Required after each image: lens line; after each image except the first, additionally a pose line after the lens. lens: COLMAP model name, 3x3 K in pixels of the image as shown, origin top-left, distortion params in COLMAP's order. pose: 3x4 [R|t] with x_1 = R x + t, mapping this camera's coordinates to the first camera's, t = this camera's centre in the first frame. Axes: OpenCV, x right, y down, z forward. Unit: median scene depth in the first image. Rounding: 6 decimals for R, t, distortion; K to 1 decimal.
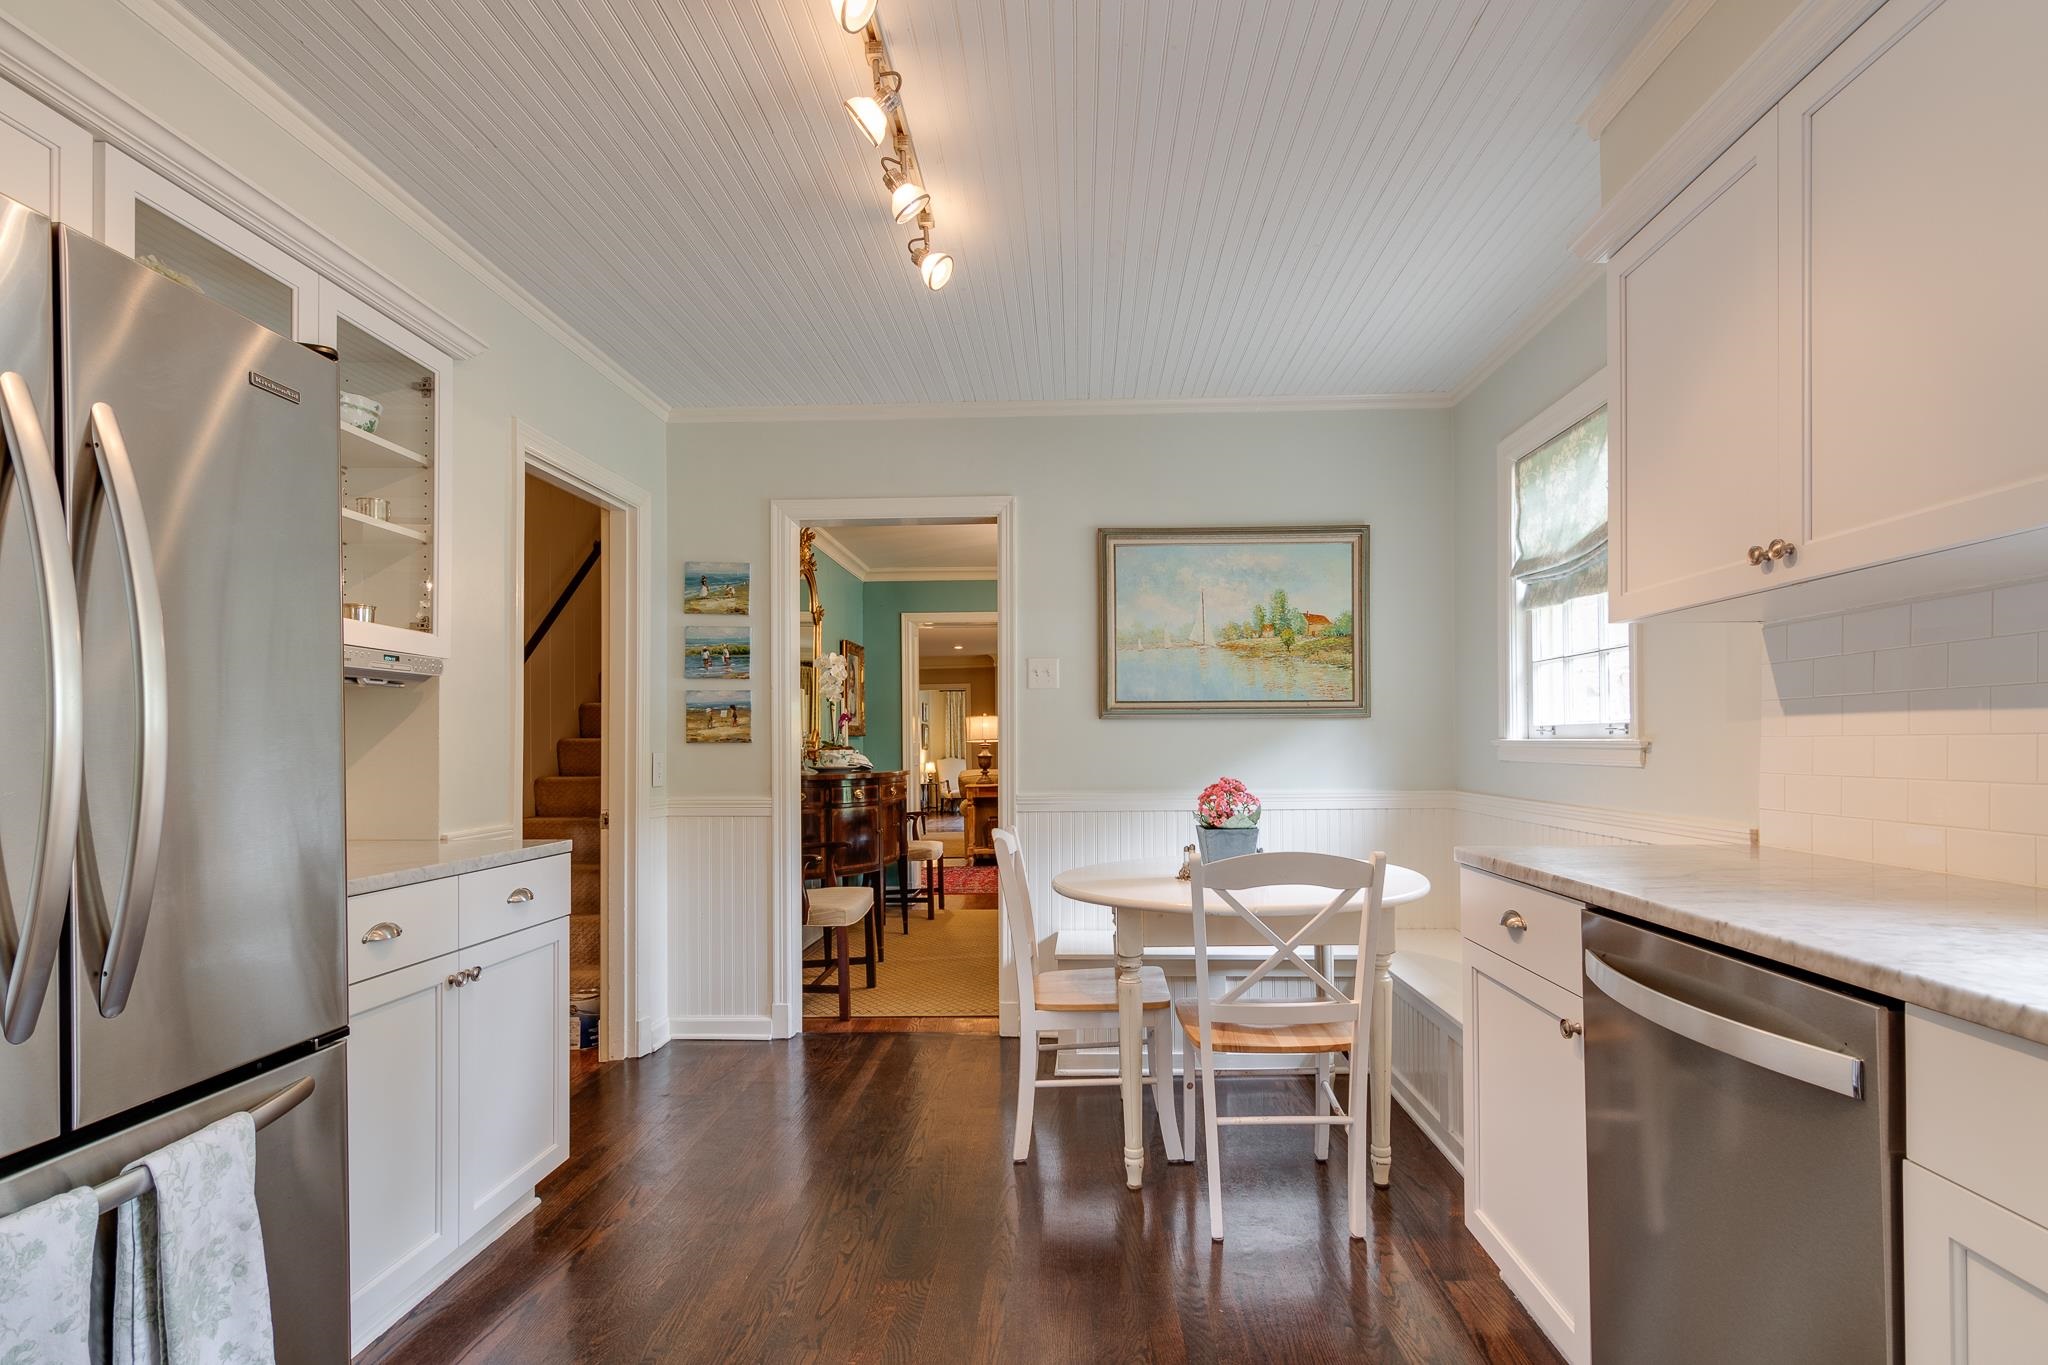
lens RADIAL K [[1184.1, 0, 1024.2], [0, 1184.1, 731.7], [0, 0, 1]] dist [0.016090, 0.000203]
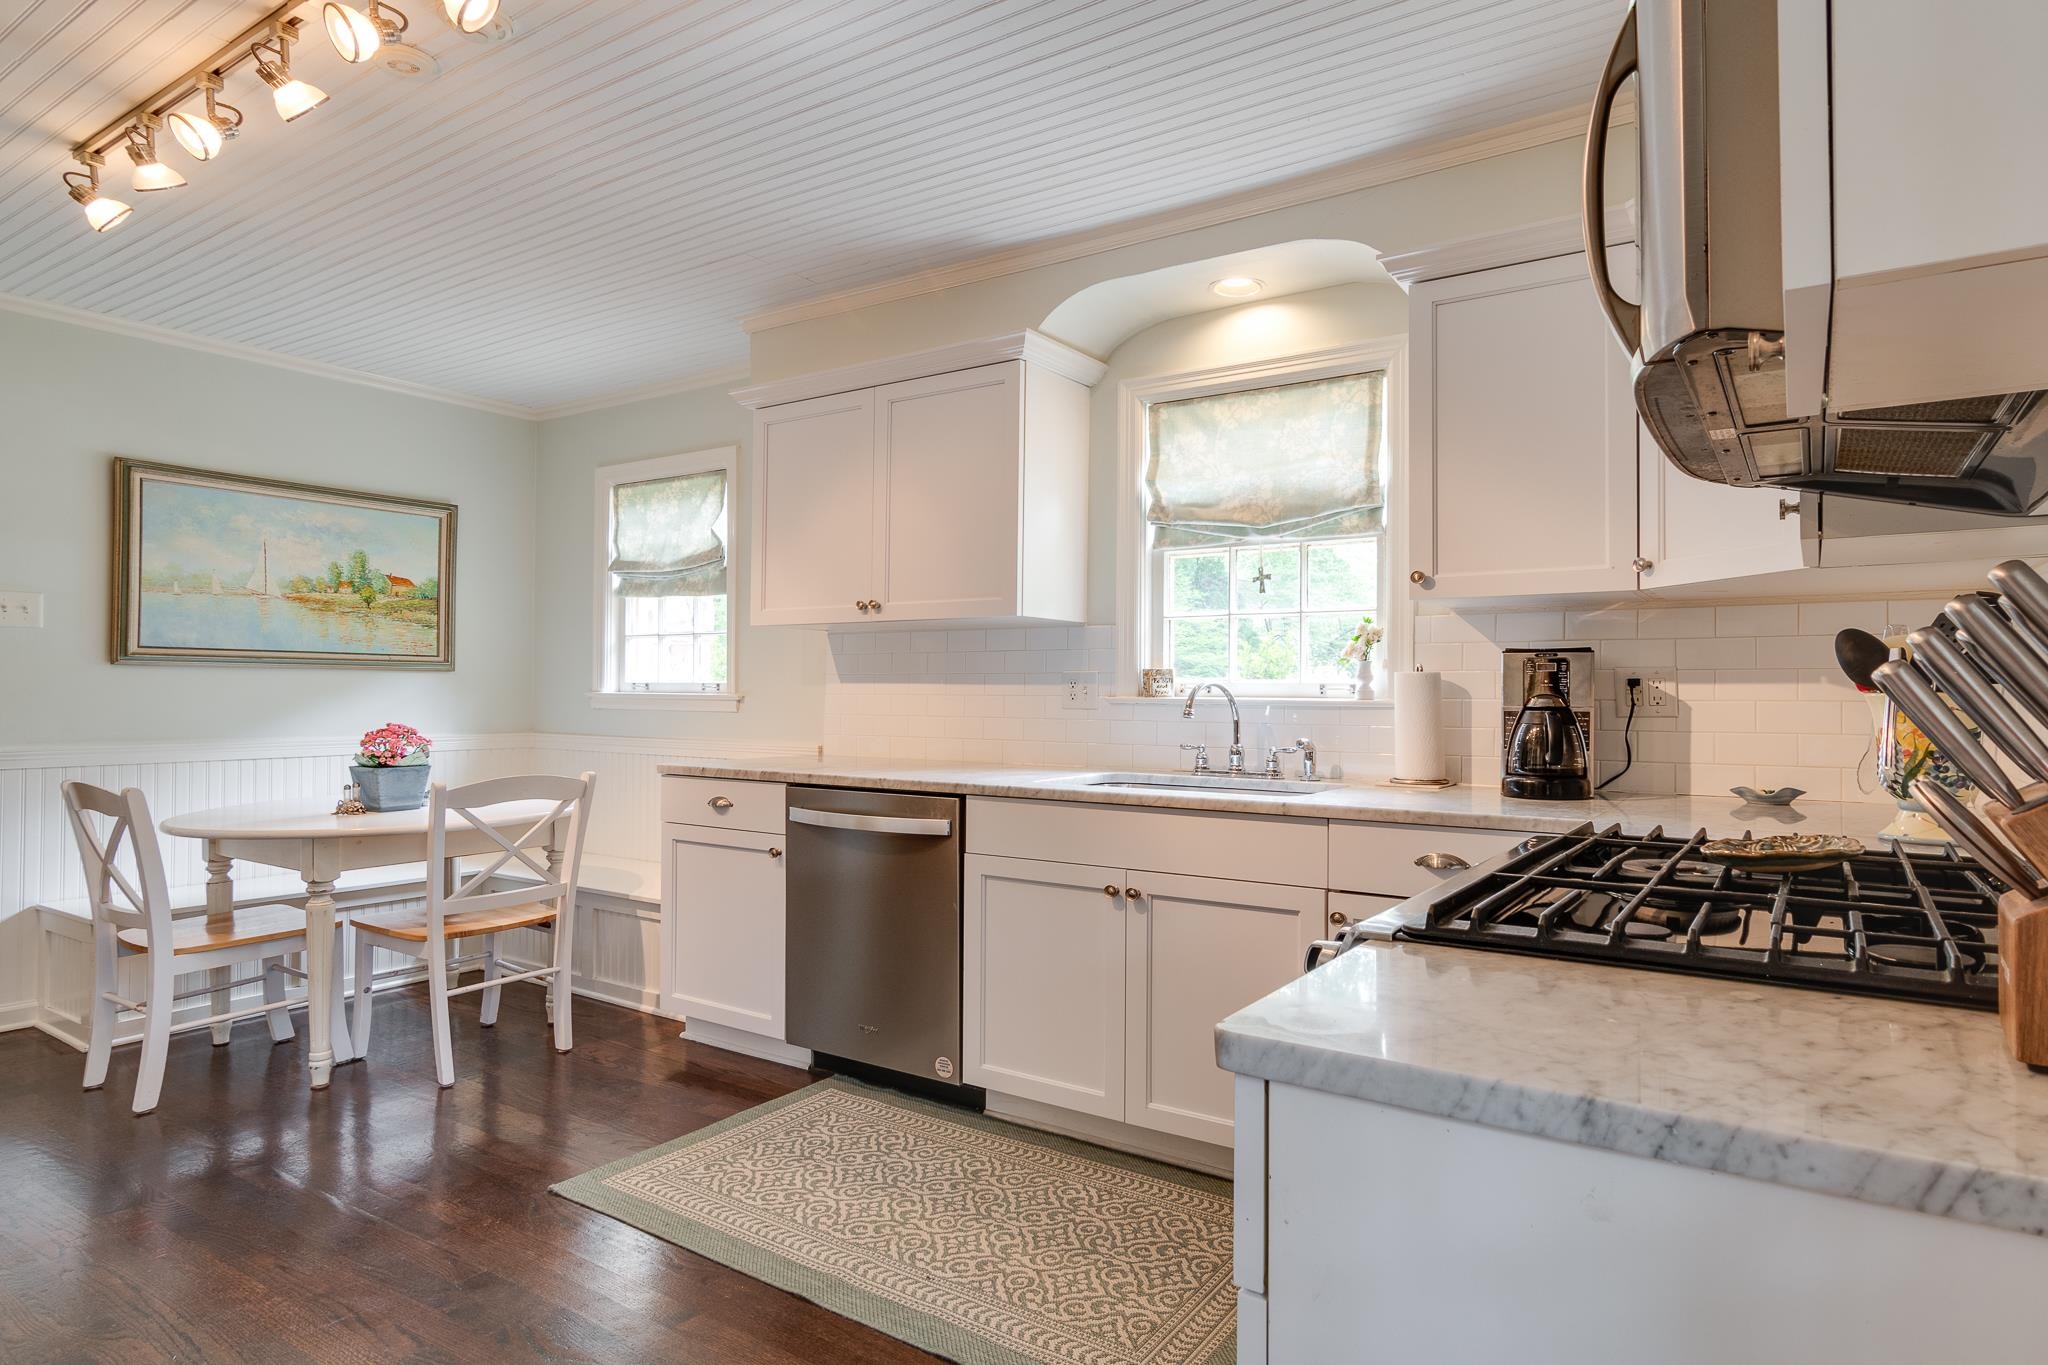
lens RADIAL K [[1171.9, 0, 1024.0], [0, 1171.9, 682.5], [0, 0, 1]] dist [-0.001050, -0.000287]
pose [[0.631610, 0.014699, 0.775147, -0.243893], [-0.016074, 0.999854, -0.005863, -0.003421], [-0.775120, -0.008757, 0.631754, -0.153017]]
